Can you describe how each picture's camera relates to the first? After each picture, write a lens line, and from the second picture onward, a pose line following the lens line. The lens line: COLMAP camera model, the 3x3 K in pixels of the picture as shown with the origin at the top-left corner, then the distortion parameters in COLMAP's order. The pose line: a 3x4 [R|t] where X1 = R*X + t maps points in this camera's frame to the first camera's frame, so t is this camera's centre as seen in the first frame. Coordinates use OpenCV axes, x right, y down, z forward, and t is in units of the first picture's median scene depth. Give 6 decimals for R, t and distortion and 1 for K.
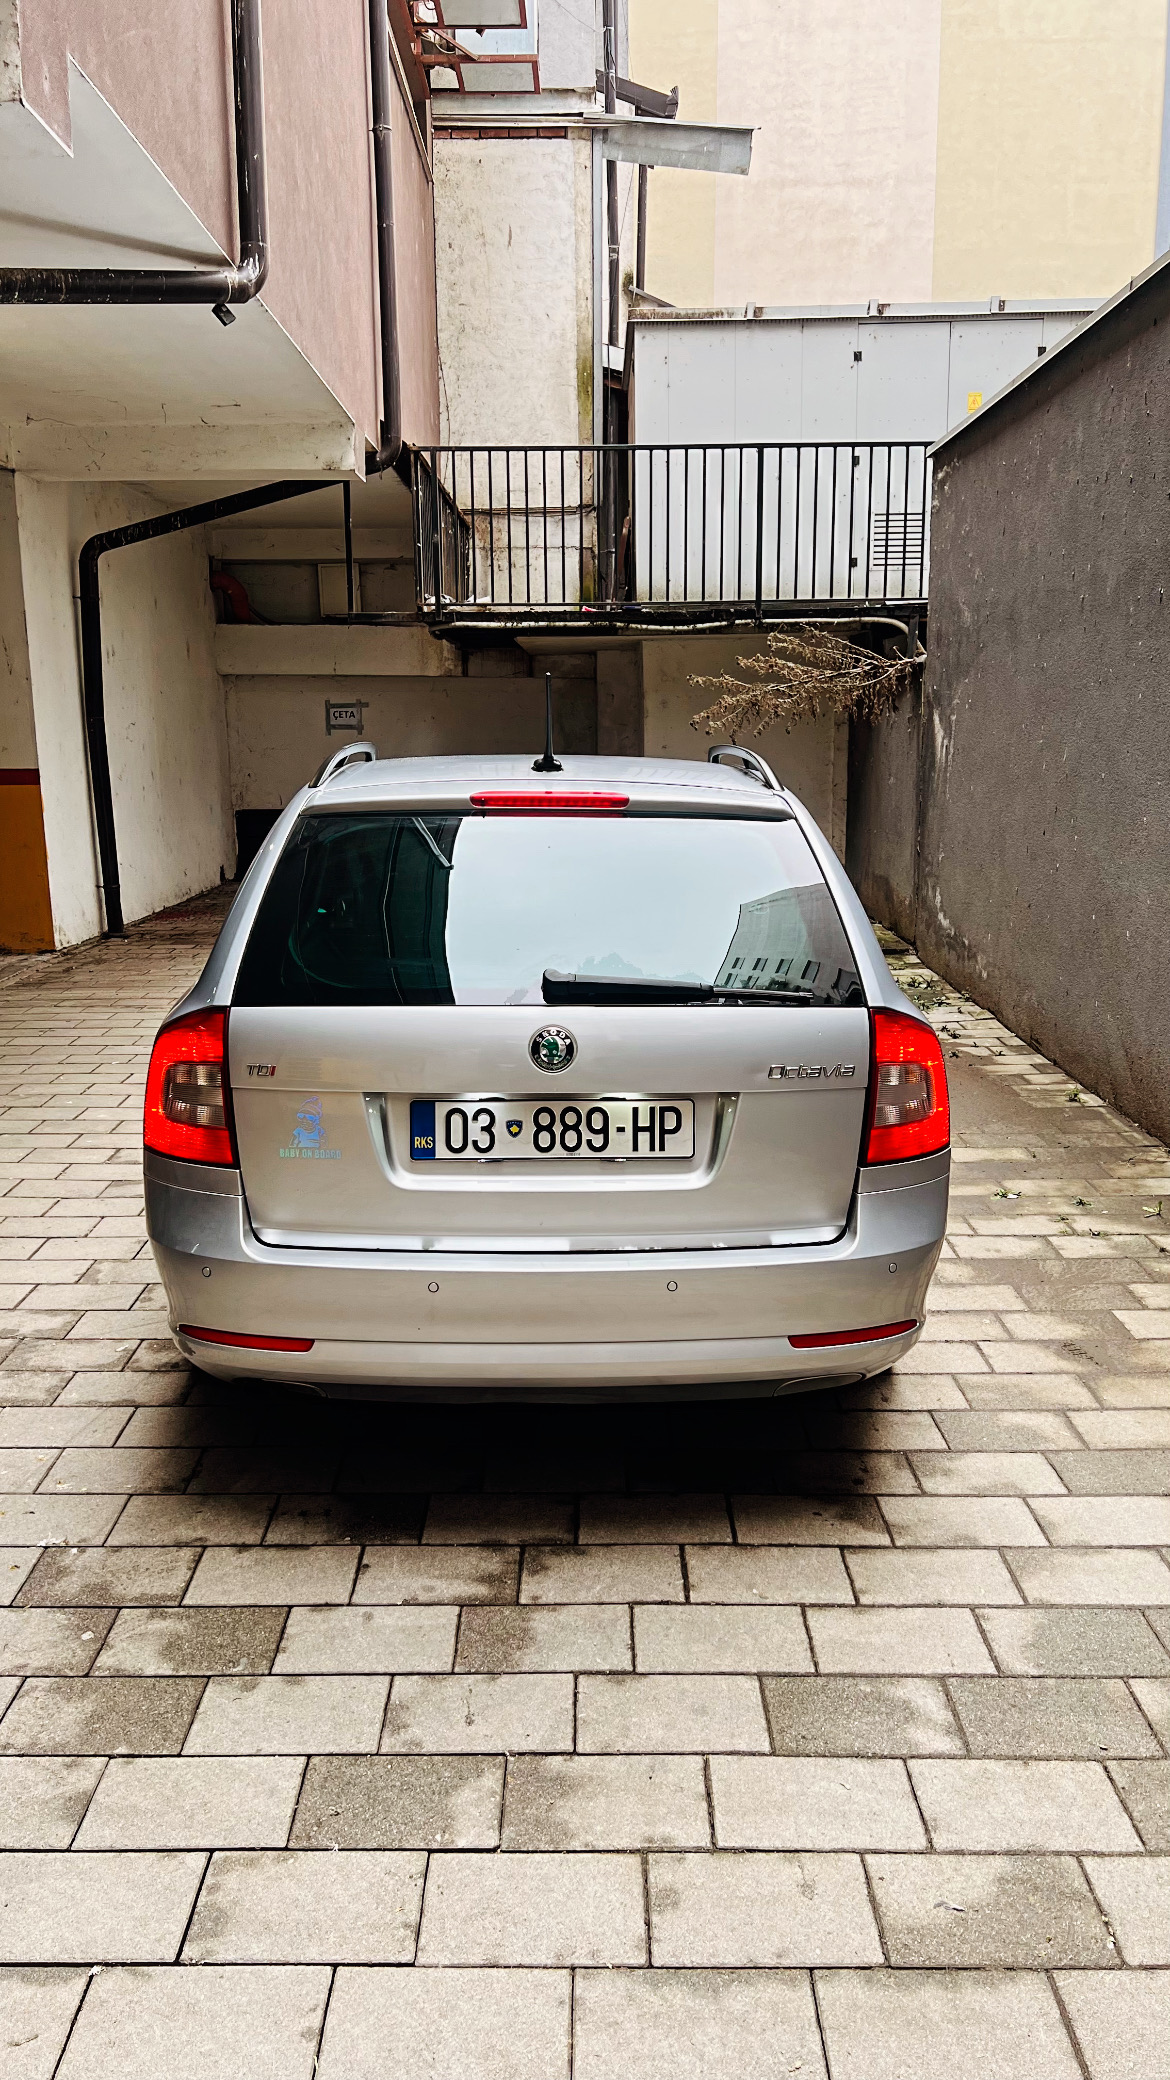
lens RADIAL K [[1568.7, 0, 581.3], [0, 1568.7, 1026.6], [0, 0, 1]] dist [0.058531, -0.047759]
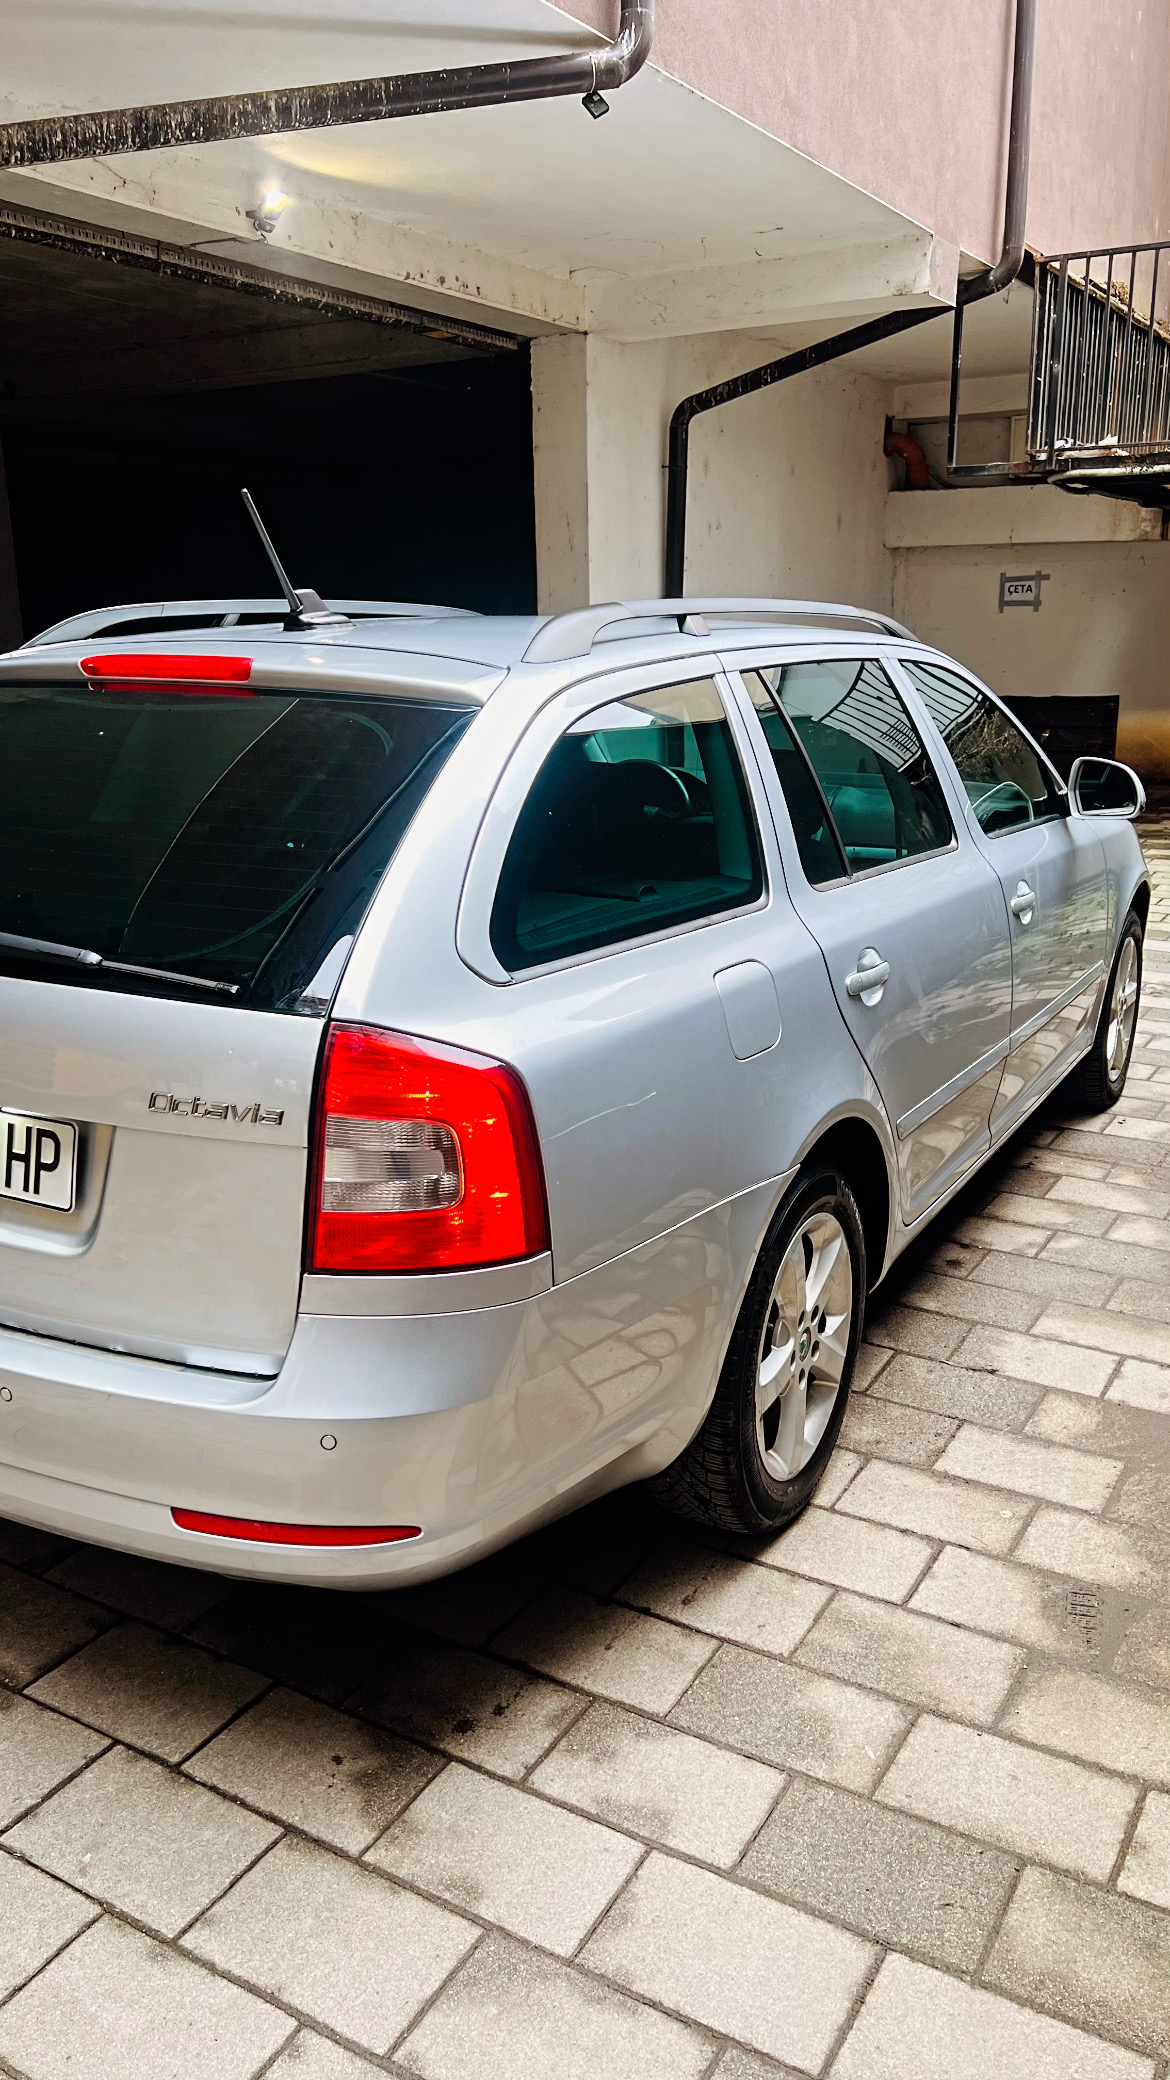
lens RADIAL K [[1564.0, 0, 585.0], [0, 1564.0, 1040.0], [0, 0, 1]] dist [0.037469, -0.040775]
pose [[0.859358, 0.129706, -0.494651, 0.286901], [-0.090958, 0.990644, 0.101741, -0.037748], [0.503220, -0.042440, 0.863116, 0.267070]]
